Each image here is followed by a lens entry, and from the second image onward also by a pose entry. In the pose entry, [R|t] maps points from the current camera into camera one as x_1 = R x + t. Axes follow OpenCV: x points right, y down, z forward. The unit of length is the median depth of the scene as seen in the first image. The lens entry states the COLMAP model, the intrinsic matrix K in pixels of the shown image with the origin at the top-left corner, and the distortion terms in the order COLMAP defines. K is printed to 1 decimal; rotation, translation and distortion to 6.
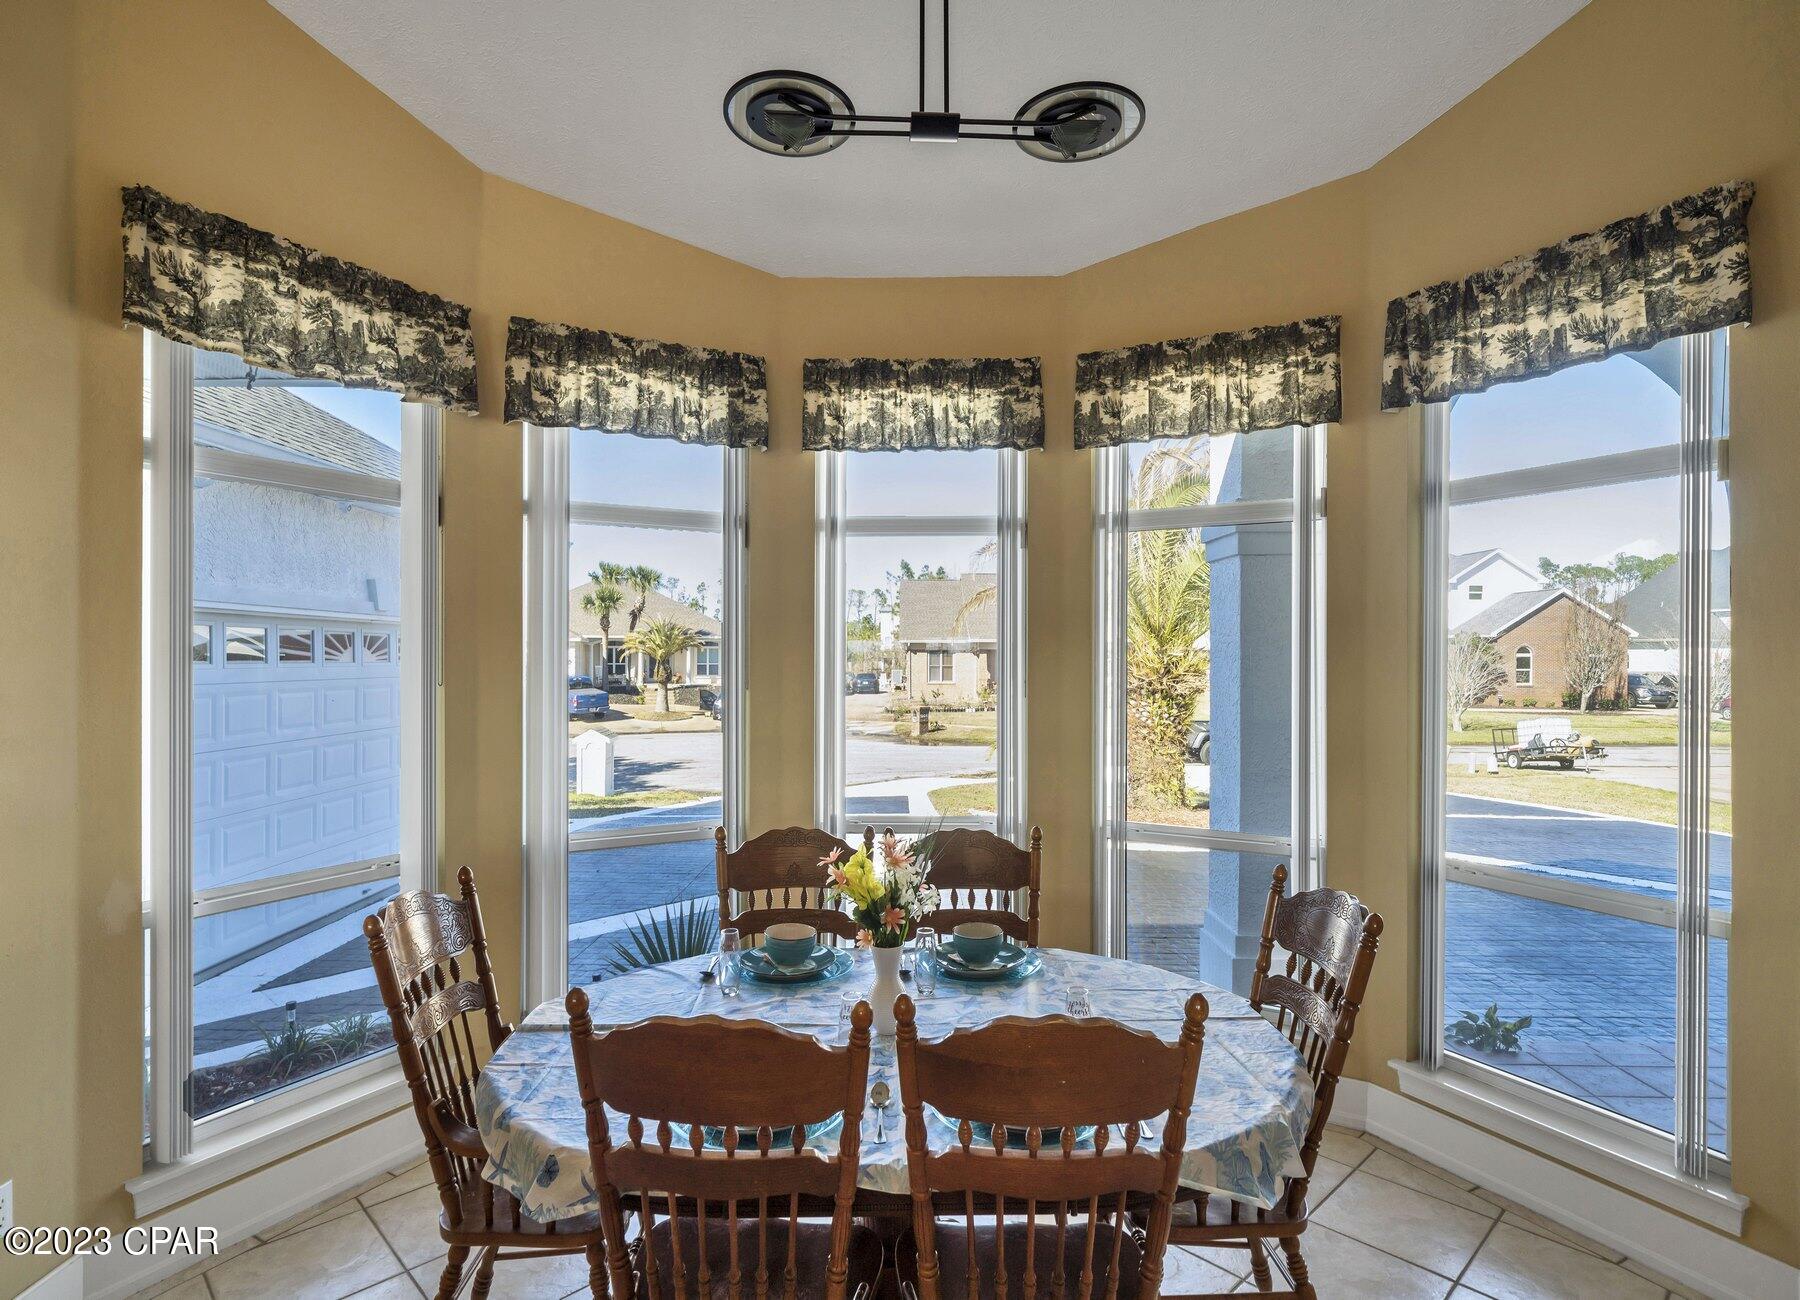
lens RADIAL K [[937.3, 0, 895.1], [0, 937.3, 657.7], [0, 0, 1]] dist [0.004635, 0.000623]
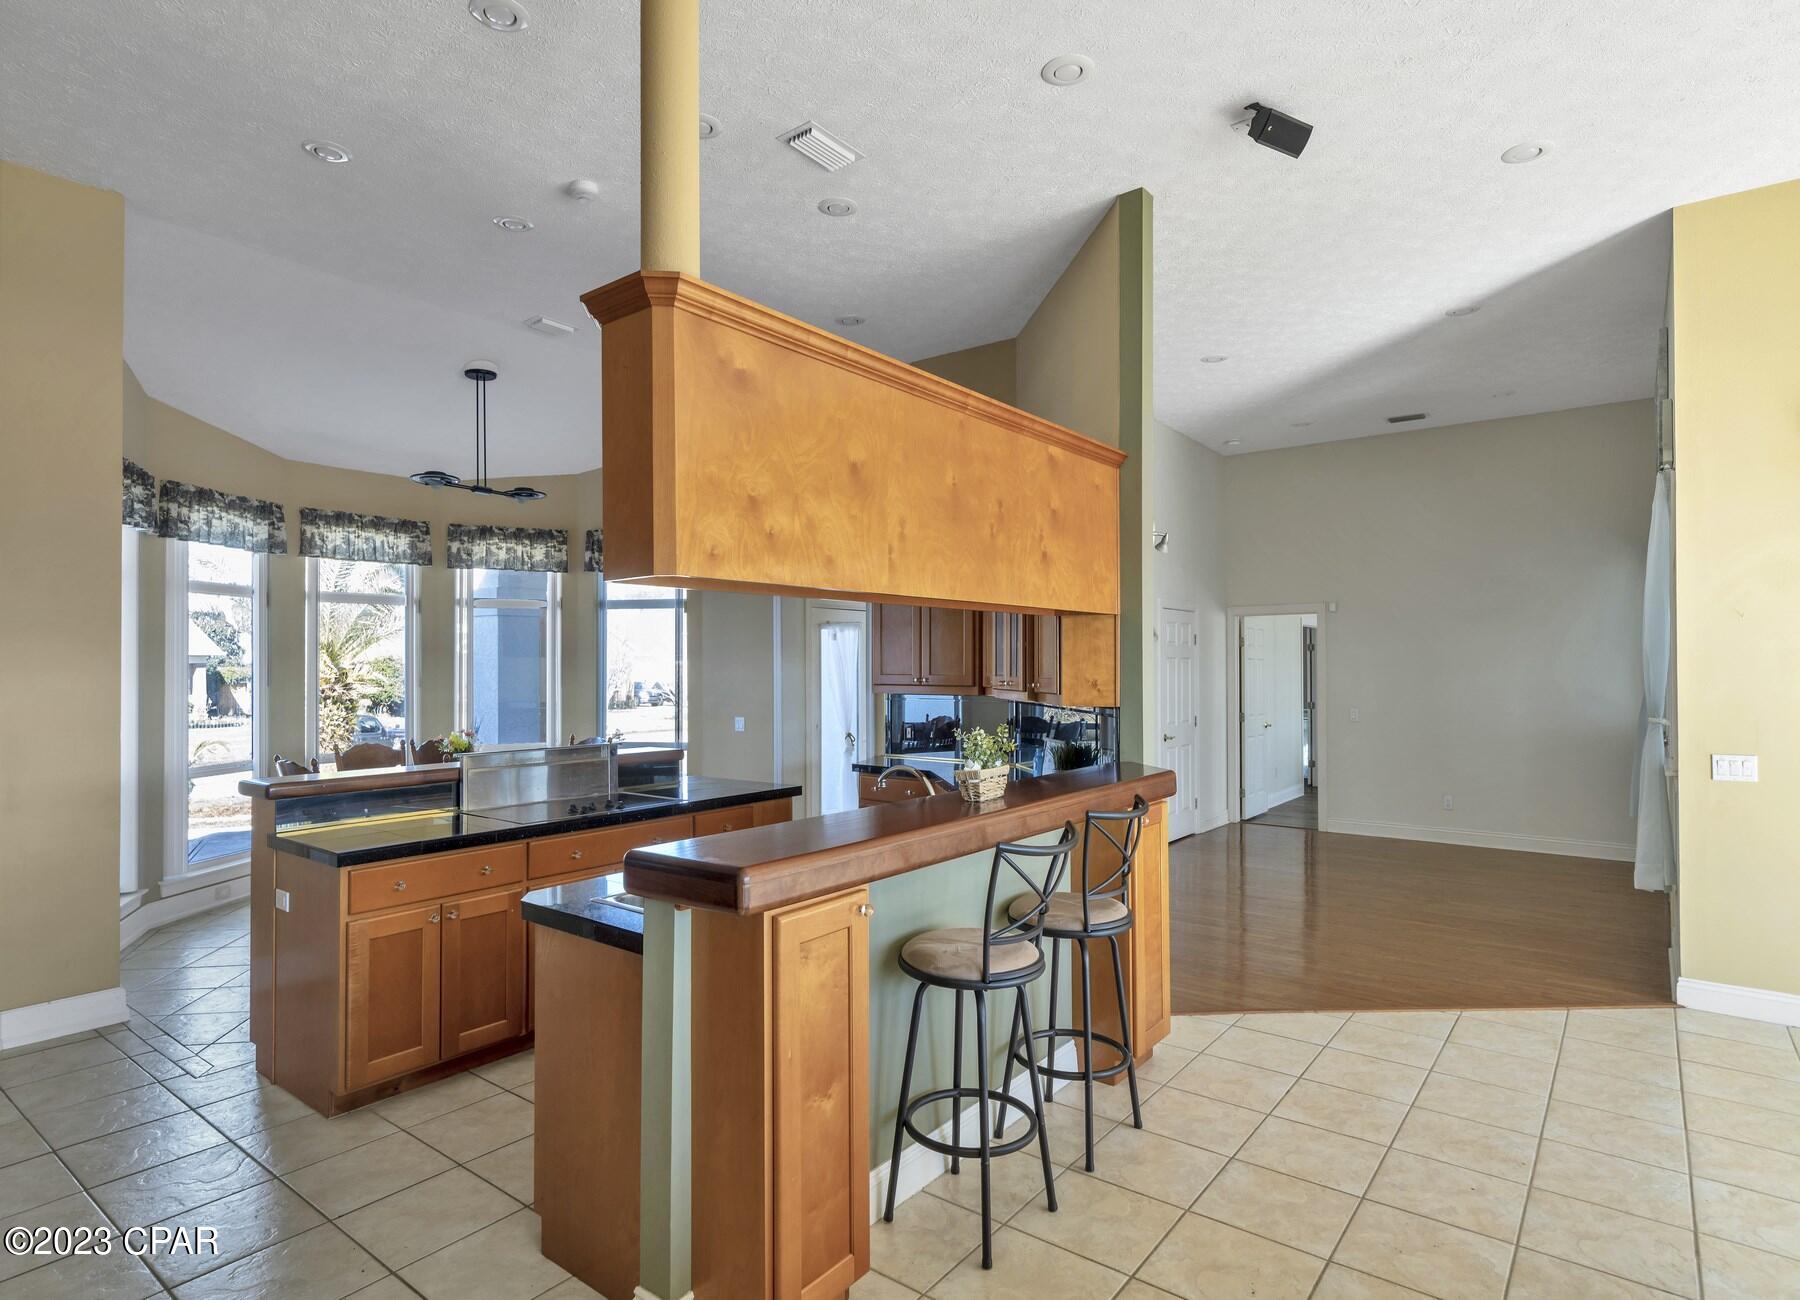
lens RADIAL K [[937.3, 0, 895.1], [0, 937.3, 657.7], [0, 0, 1]] dist [0.004635, 0.000623]
pose [[0.592450, 0.004825, 0.805593, -1.018491], [0.005847, 0.999930, -0.010289, 0.005357], [-0.805586, 0.010806, 0.592380, -1.175753]]
